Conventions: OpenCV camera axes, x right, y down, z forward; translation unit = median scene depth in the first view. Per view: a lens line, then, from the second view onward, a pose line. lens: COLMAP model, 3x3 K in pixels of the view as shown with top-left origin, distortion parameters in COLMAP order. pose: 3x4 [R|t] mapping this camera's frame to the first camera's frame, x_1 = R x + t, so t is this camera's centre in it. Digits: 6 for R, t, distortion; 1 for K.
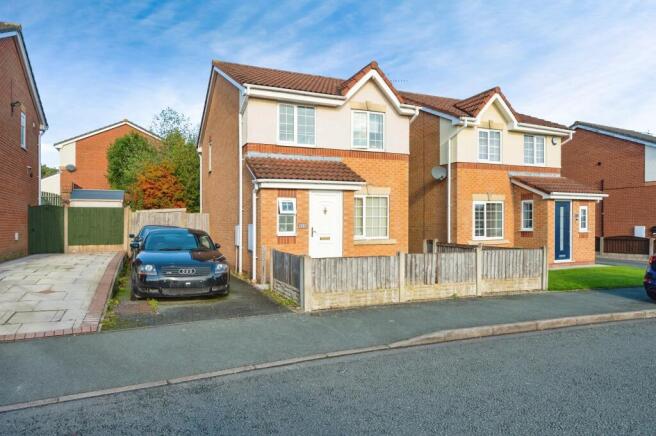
lens RADIAL K [[488.5, 0, 328.0], [0, 488.5, 218.0], [0, 0, 1]] dist [-0.002716, 0.000397]
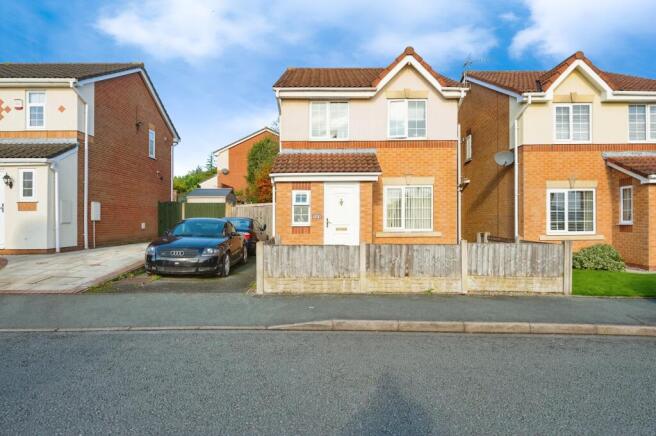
lens RADIAL K [[488.5, 0, 328.0], [0, 488.5, 218.0], [0, 0, 1]] dist [-0.002716, 0.000397]
pose [[0.889335, -0.000470, -0.457256, 0.386057], [0.003235, 0.999981, 0.005264, 0.011517], [0.457245, -0.006161, 0.889319, 0.066662]]
